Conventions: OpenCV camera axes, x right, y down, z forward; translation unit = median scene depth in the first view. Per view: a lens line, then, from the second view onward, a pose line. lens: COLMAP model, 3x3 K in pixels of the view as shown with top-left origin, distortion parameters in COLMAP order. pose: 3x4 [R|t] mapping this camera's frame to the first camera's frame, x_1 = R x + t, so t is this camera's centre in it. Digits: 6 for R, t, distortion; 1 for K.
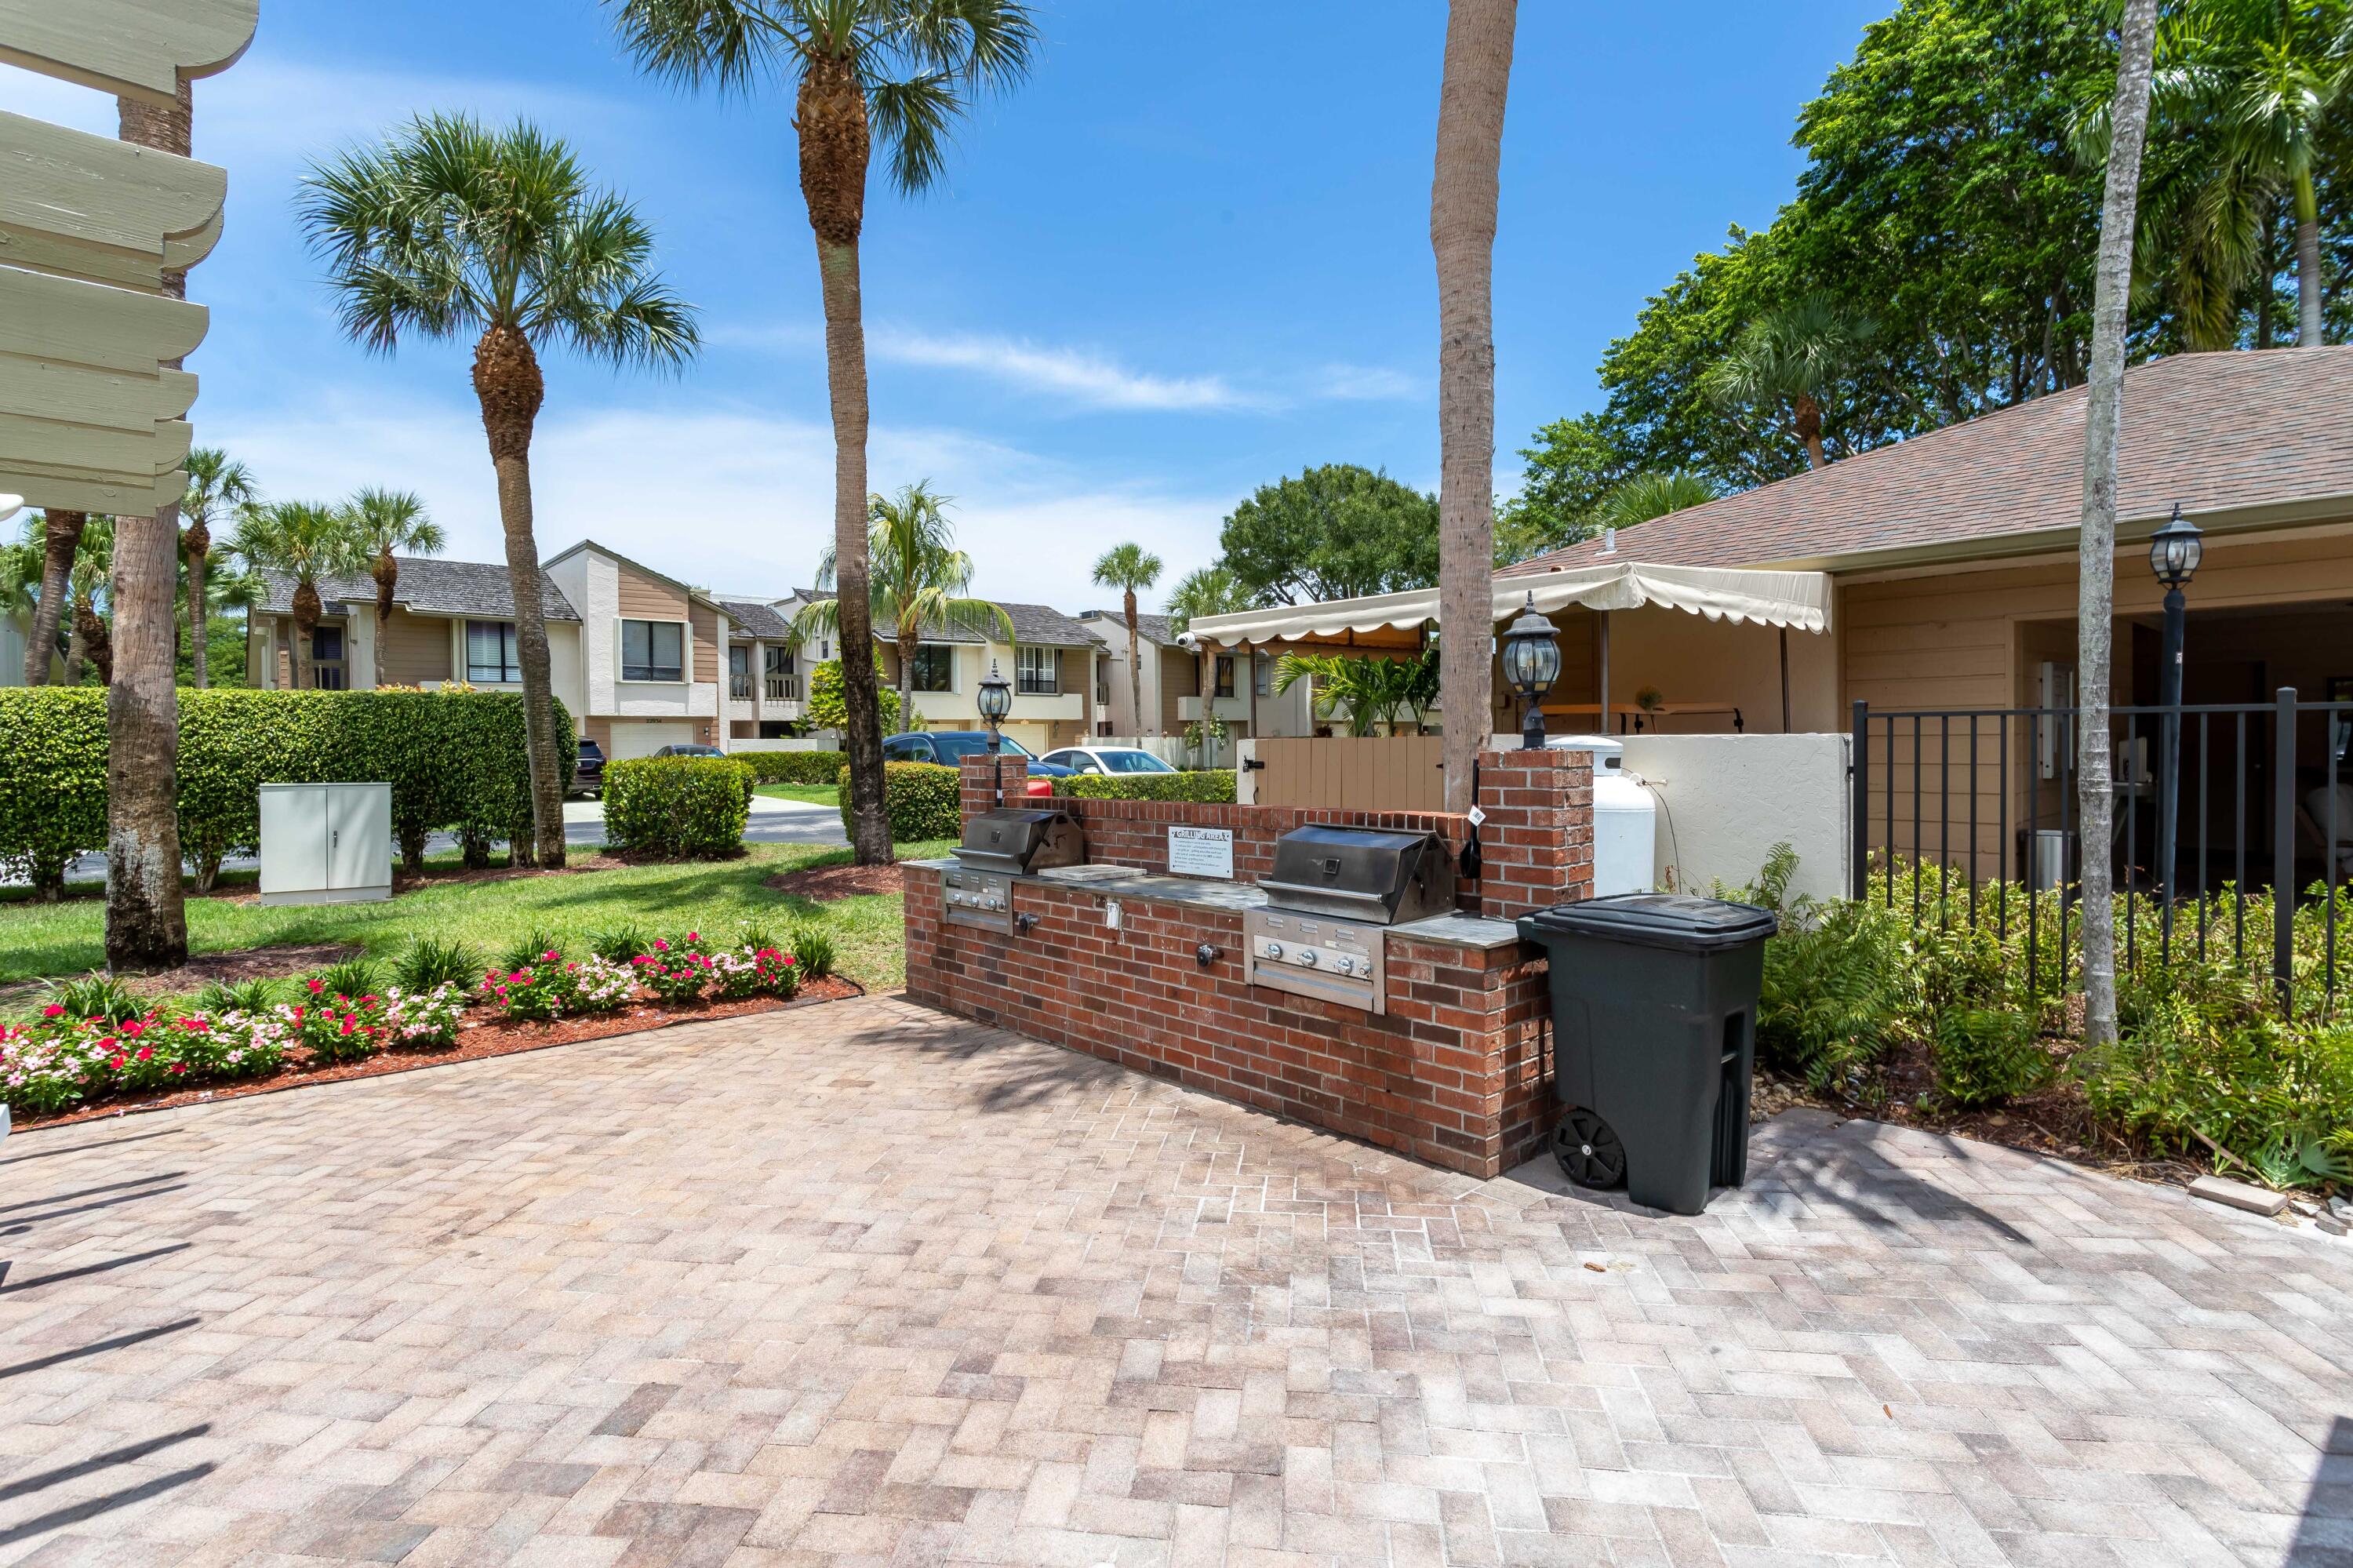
lens RADIAL K [[1139.1, 0, 1209.2], [0, 1139.1, 736.0], [0, 0, 1]] dist [0.011133, -0.001304]
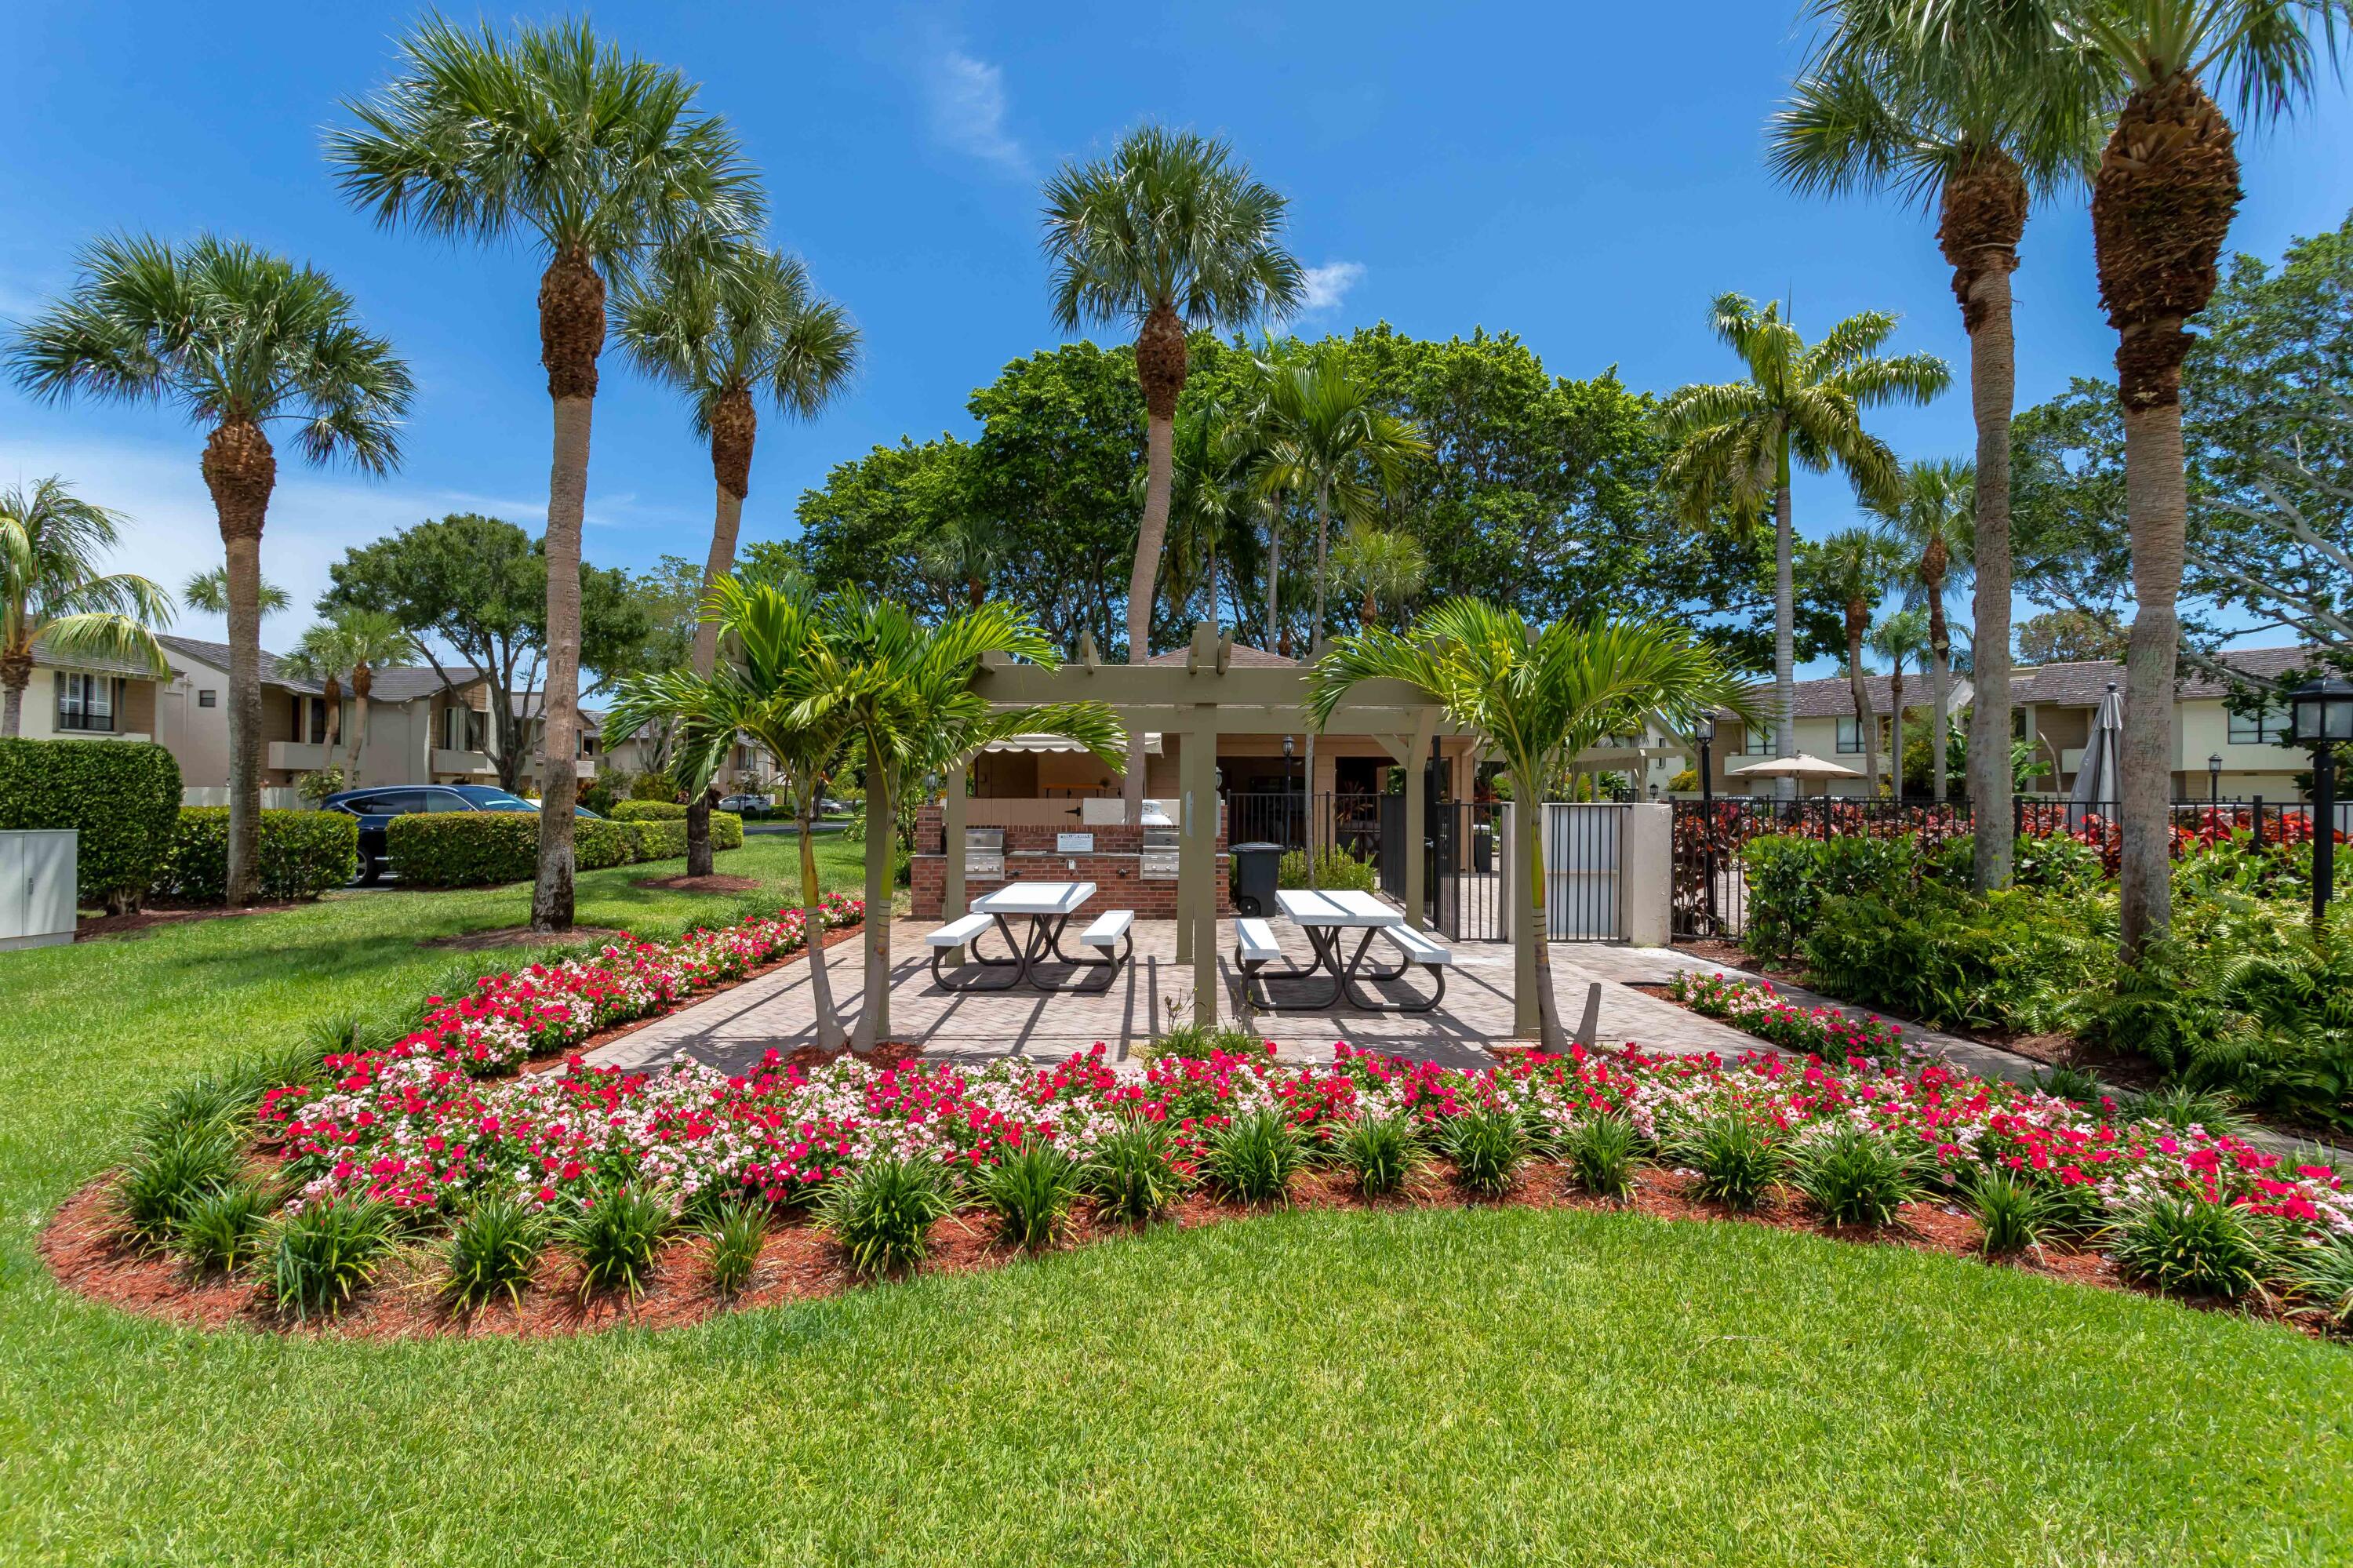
lens RADIAL K [[1139.1, 0, 1176.6], [0, 1139.1, 794.6], [0, 0, 1]] dist [0.011133, -0.001304]
pose [[0.651642, 0.010592, 0.758452, -0.861450], [-0.014003, 0.999900, -0.001933, -0.002898], [-0.758397, -0.009361, 0.651725, -0.412457]]
